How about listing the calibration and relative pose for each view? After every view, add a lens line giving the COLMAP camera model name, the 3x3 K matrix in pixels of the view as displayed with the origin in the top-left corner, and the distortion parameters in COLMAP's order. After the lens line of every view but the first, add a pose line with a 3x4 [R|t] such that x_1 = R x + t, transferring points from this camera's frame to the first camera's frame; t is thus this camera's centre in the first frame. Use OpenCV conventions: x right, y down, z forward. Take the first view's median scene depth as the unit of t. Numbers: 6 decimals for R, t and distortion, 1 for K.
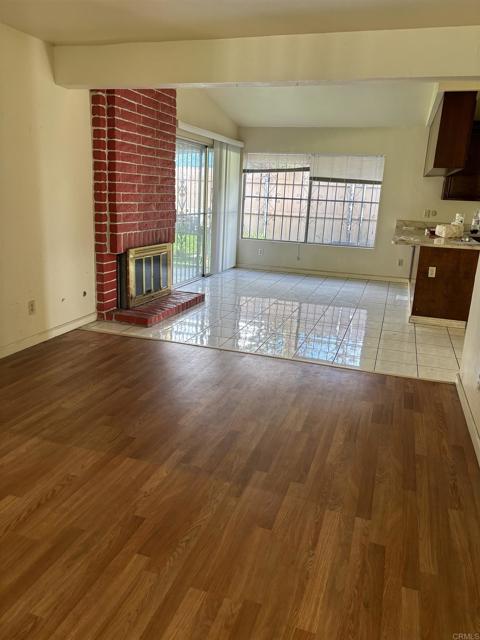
lens RADIAL K [[480.9, 0, 242.4], [0, 480.9, 316.1], [0, 0, 1]] dist [0.035814, -0.011386]
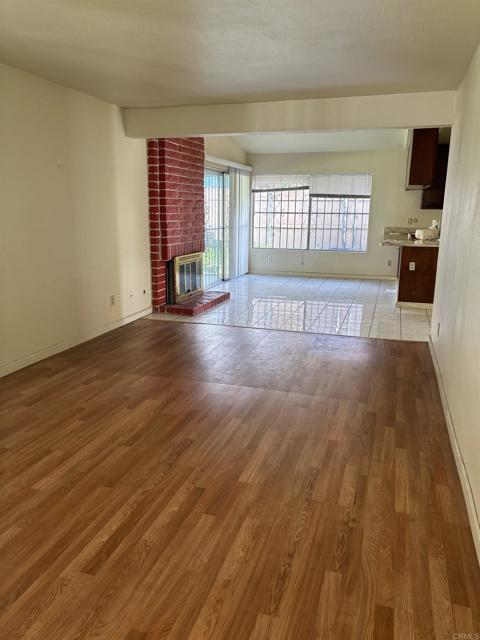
lens RADIAL K [[480.9, 0, 240.1], [0, 480.9, 322.8], [0, 0, 1]] dist [0.035814, -0.011386]
pose [[0.999273, -0.038103, 0.000915, -0.063130], [0.038114, 0.999107, -0.018238, 0.060889], [-0.000219, 0.018260, 0.999833, -0.255327]]
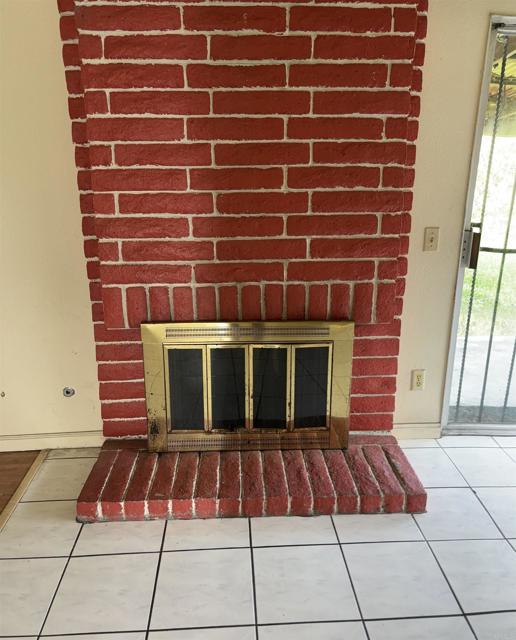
lens RADIAL K [[528.0, 0, 260.3], [0, 528.0, 324.2], [0, 0, 1]] dist [0.047984, 0.001589]
pose [[0.373544, 0.226585, -0.899513, 0.202509], [-0.209762, 0.965223, 0.156029, -0.211132], [0.903584, 0.130400, 0.408082, 0.817608]]
